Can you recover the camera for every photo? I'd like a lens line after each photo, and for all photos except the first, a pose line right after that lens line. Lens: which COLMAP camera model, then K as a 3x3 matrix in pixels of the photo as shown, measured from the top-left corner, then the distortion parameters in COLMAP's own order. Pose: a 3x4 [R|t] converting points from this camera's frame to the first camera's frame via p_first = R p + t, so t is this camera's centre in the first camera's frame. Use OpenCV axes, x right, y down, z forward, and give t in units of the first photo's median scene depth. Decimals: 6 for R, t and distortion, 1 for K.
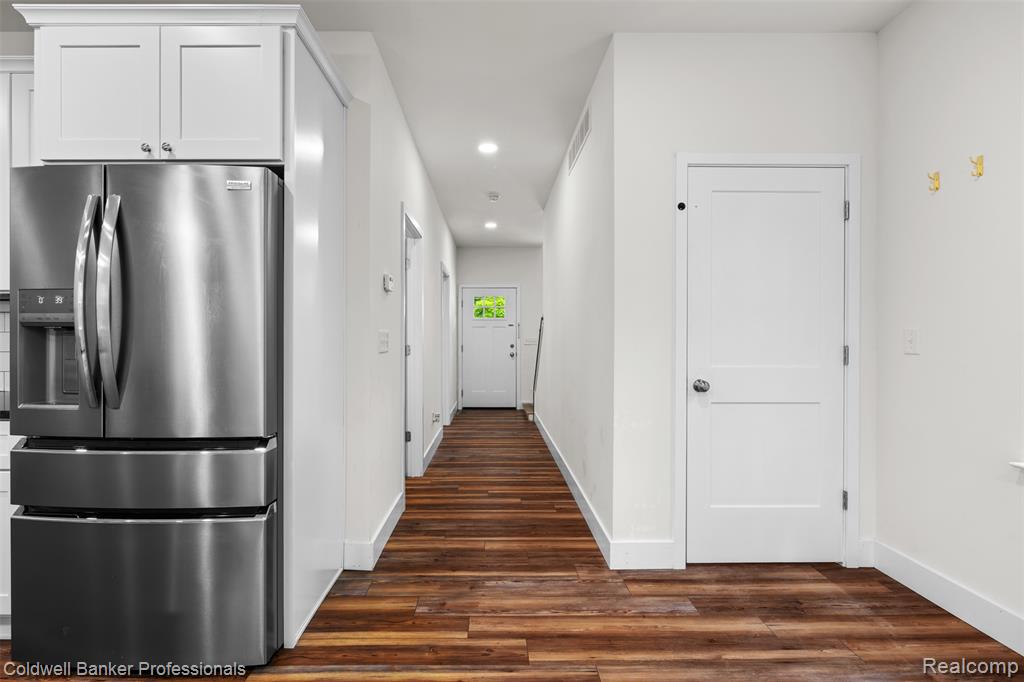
lens RADIAL K [[450.7, 0, 488.3], [0, 450.7, 343.6], [0, 0, 1]] dist [-0.006030, 0.000733]
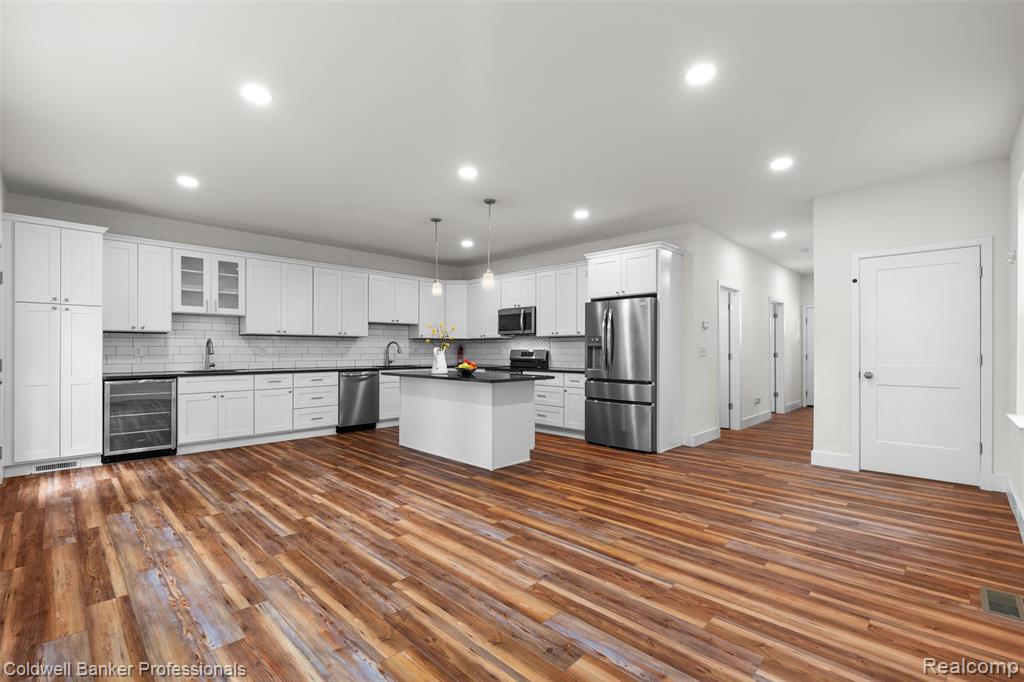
lens RADIAL K [[450.7, 0, 516.2], [0, 450.7, 347.8], [0, 0, 1]] dist [-0.006030, 0.000733]
pose [[0.716748, -0.005651, -0.697310, 1.017012], [-0.003904, 0.999919, -0.012117, 0.011983], [0.697322, 0.011407, 0.716667, -1.901280]]
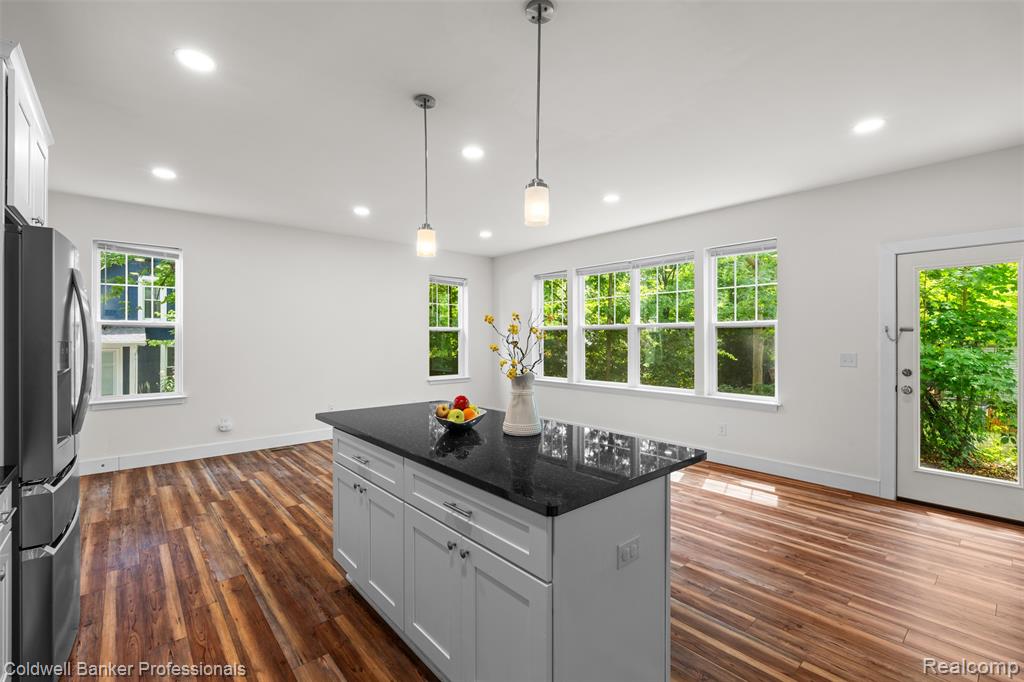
lens RADIAL K [[450.7, 0, 513.3], [0, 450.7, 338.6], [0, 0, 1]] dist [-0.006030, 0.000733]
pose [[-0.655613, -0.003195, 0.755090, -2.495692], [0.003779, 0.999965, 0.007512, -0.127797], [-0.755087, 0.007778, -0.655578, 0.834118]]
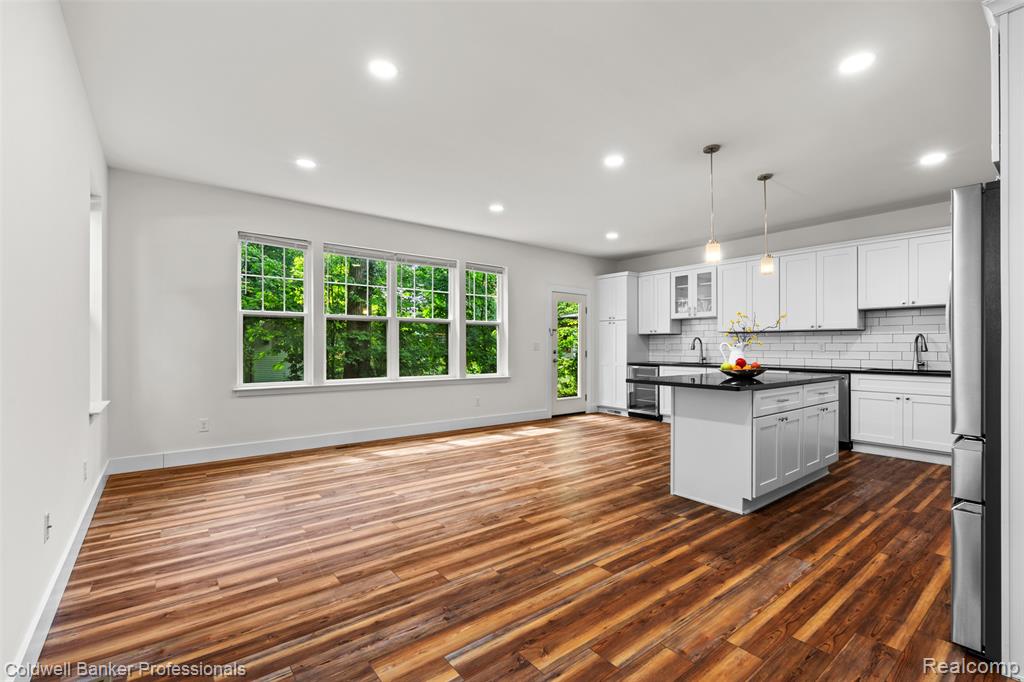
lens RADIAL K [[450.7, 0, 508.8], [0, 450.7, 345.8], [0, 0, 1]] dist [-0.006030, 0.000733]
pose [[-0.790133, -0.005179, -0.612913, 0.995625], [-0.008601, 0.999960, 0.002639, -0.004464], [0.612875, 0.007357, -0.790146, 1.144003]]
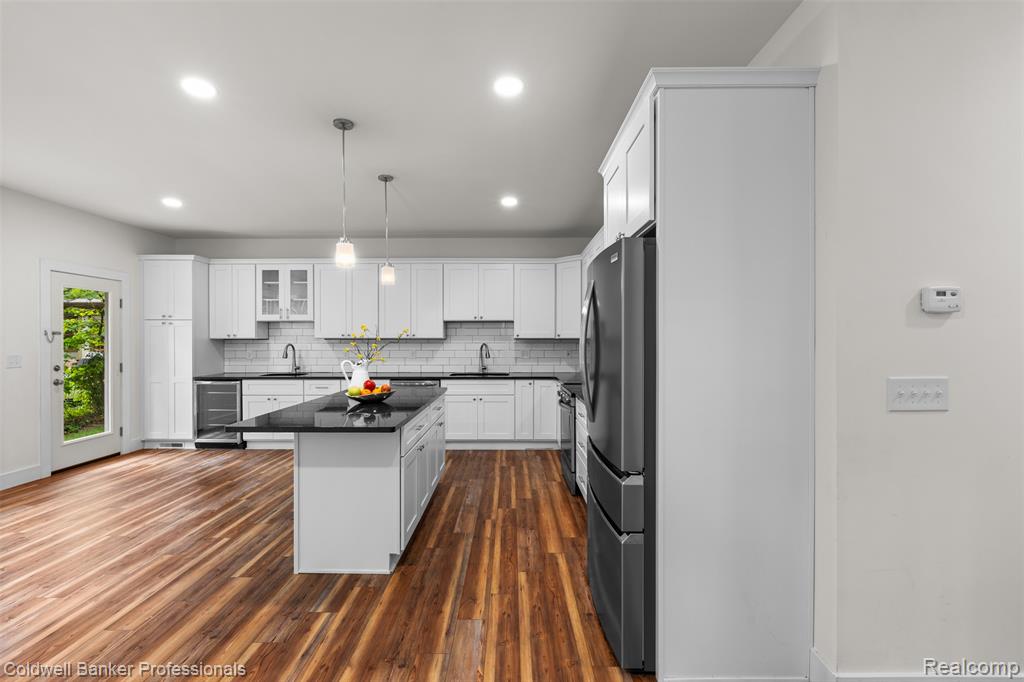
lens RADIAL K [[450.7, 0, 508.9], [0, 450.7, 340.2], [0, 0, 1]] dist [-0.006030, 0.000733]
pose [[-0.004684, -0.001351, -0.999988, 0.636813], [-0.006225, 0.999980, -0.001322, -0.121467], [0.999970, 0.006218, -0.004692, 0.677927]]
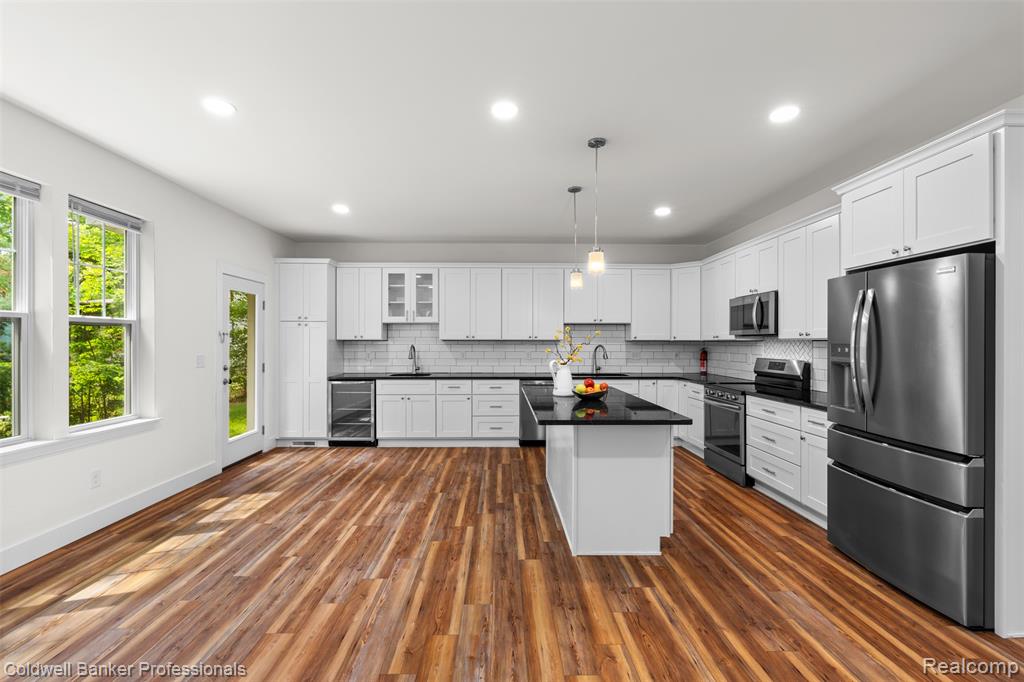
lens RADIAL K [[450.7, 0, 508.9], [0, 450.7, 340.7], [0, 0, 1]] dist [-0.006030, 0.000733]
pose [[0.018094, -0.005556, -0.999821, 0.776289], [-0.008478, 0.999948, -0.005710, -0.106931], [0.999800, 0.008580, 0.018046, -0.367686]]
